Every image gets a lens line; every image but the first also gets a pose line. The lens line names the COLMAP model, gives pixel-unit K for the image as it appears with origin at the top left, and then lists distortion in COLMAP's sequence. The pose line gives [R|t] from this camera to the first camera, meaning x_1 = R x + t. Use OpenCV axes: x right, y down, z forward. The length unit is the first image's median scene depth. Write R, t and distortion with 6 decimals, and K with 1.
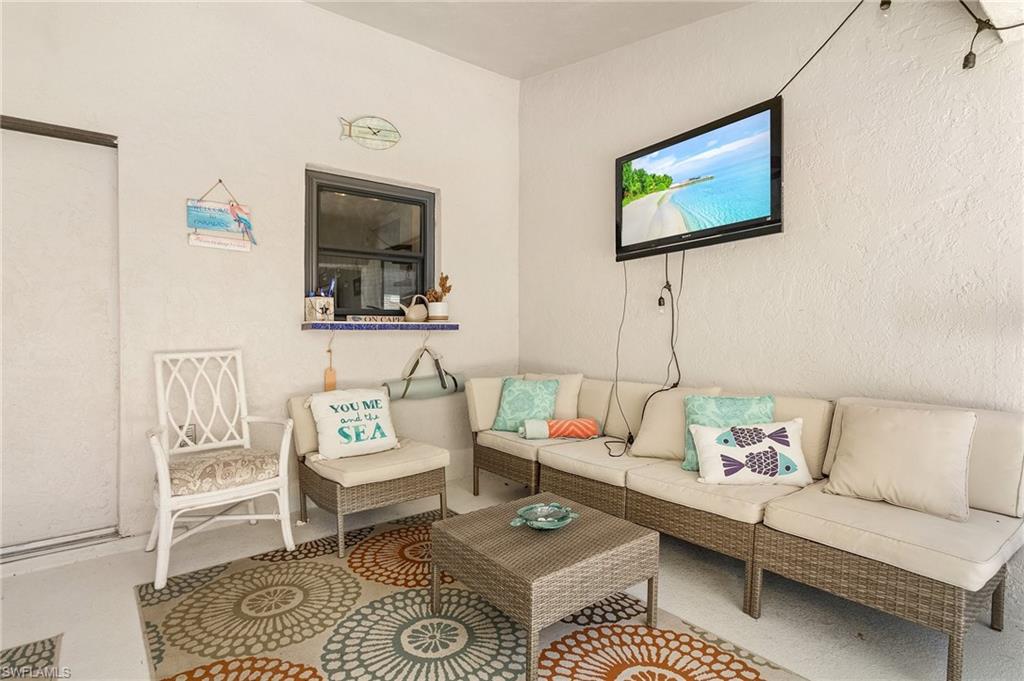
lens RADIAL K [[521.5, 0, 512.0], [0, 521.5, 340.5], [0, 0, 1]] dist [0.002341, -0.000024]
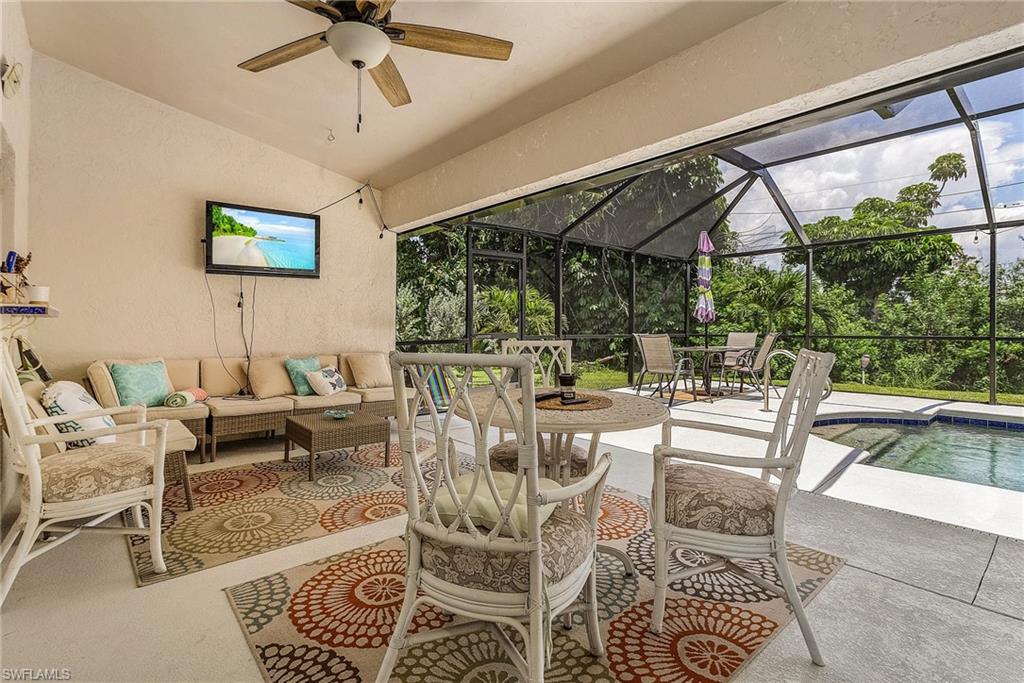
lens RADIAL K [[493.1, 0, 512.0], [0, 493.1, 341.5], [0, 0, 1]] dist [0.000512, 0.000015]
pose [[-0.075031, -0.024040, 0.996891, -1.320422], [-0.002819, 0.999710, 0.023895, -0.001909], [-0.997177, -0.001017, -0.075077, 0.306324]]
